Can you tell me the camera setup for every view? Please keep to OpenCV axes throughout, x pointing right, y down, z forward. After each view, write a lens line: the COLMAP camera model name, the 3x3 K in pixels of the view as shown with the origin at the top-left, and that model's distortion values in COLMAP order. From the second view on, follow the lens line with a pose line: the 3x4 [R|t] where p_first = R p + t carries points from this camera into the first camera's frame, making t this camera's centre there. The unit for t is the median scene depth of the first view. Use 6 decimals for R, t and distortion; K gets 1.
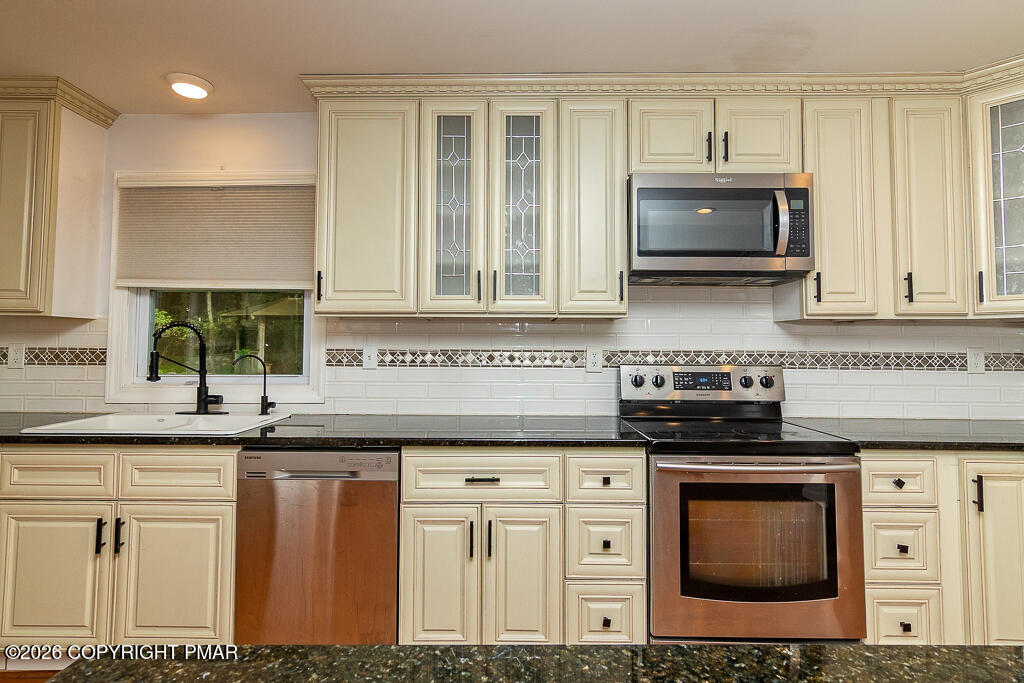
lens RADIAL K [[521.4, 0, 510.8], [0, 521.4, 327.6], [0, 0, 1]] dist [0.002772, 0.001527]
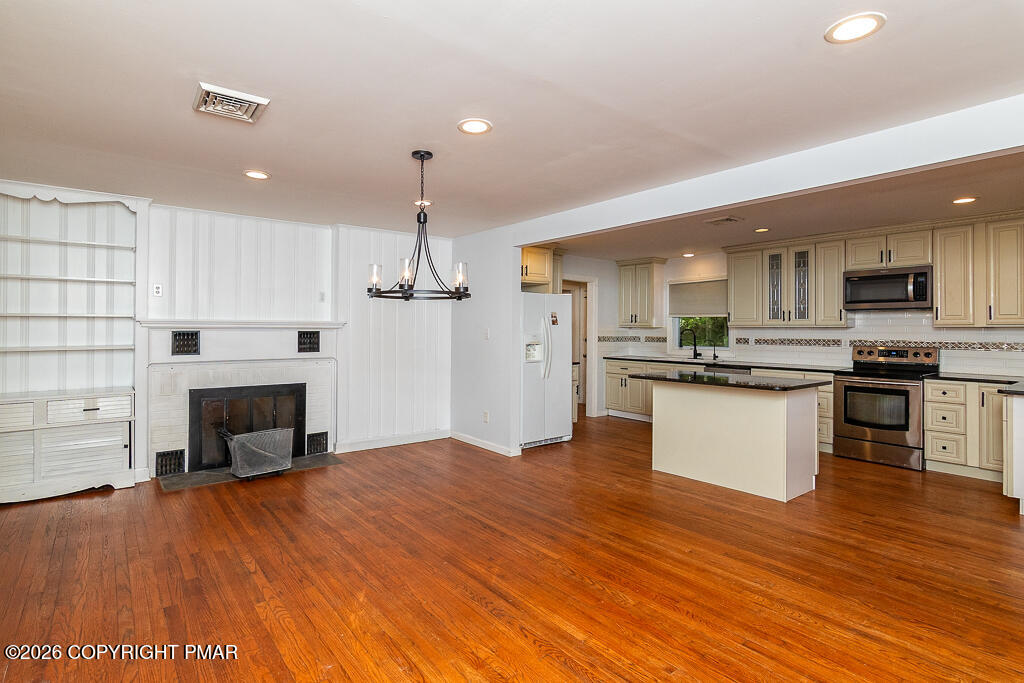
lens RADIAL K [[521.4, 0, 510.8], [0, 521.4, 327.6], [0, 0, 1]] dist [0.002772, 0.001527]
pose [[0.635774, -0.006117, -0.771851, 1.136981], [0.030154, 0.999402, 0.016918, -0.107282], [0.771286, -0.034031, 0.635579, -1.860283]]
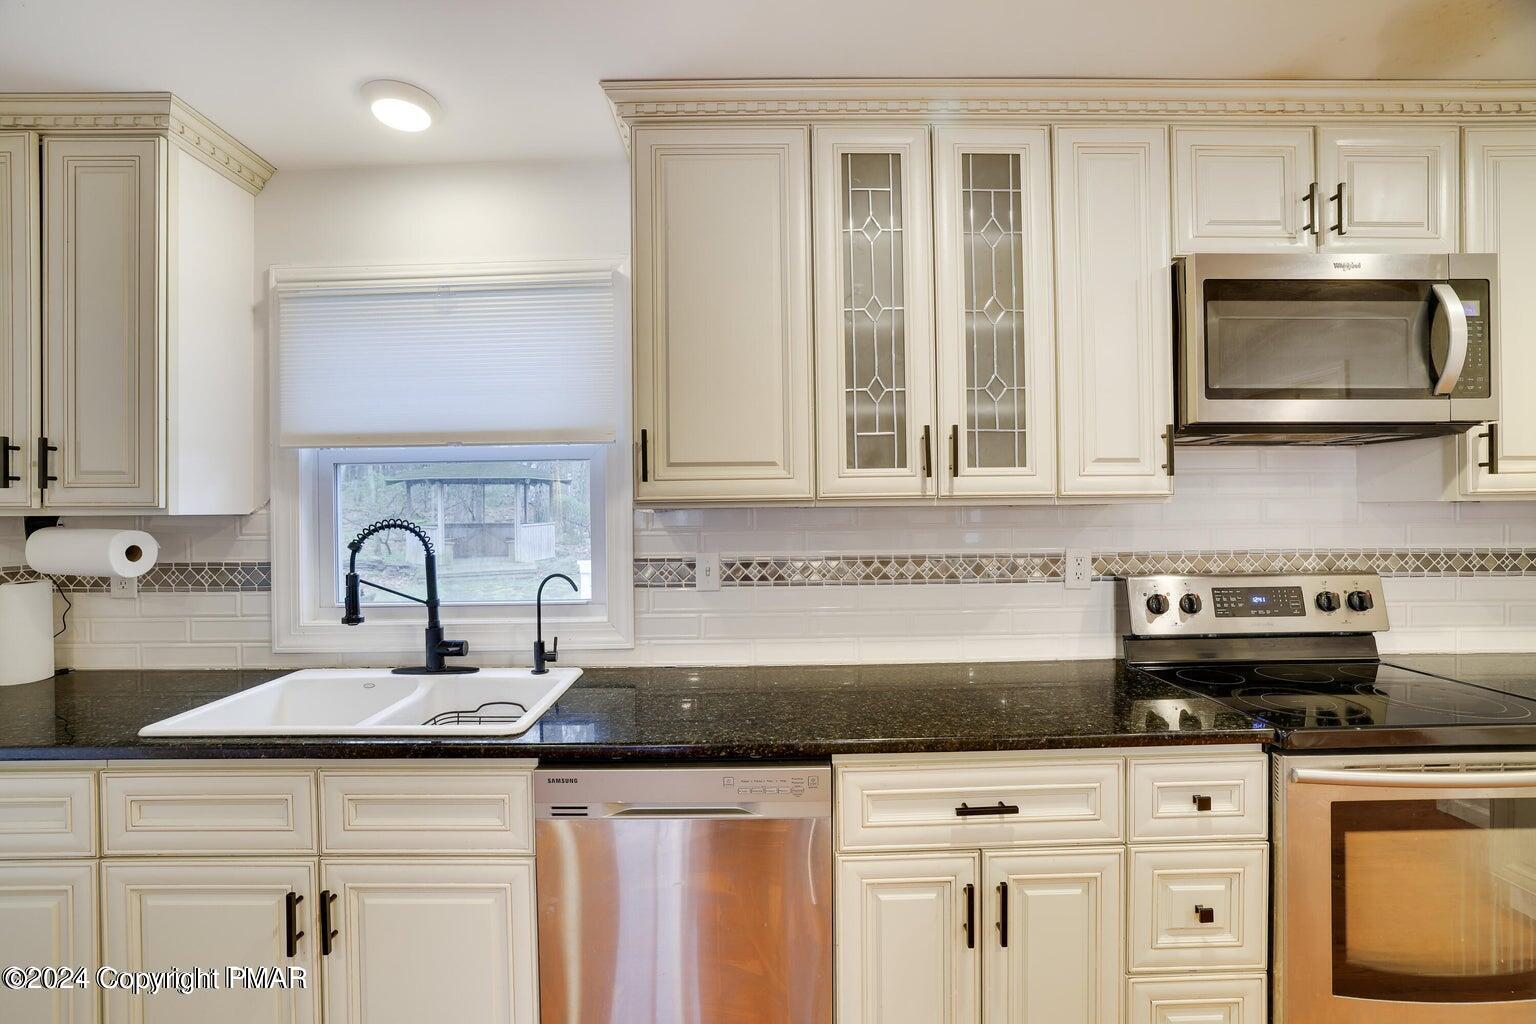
lens RADIAL K [[662.7, 0, 764.9], [0, 662.7, 516.8], [0, 0, 1]] dist [-0.047196, 0.019800]
pose [[0.999635, -0.015822, 0.021901, -0.248297], [0.014870, 0.998965, 0.042982, -0.042183], [-0.022559, -0.042641, 0.998836, 0.274303]]
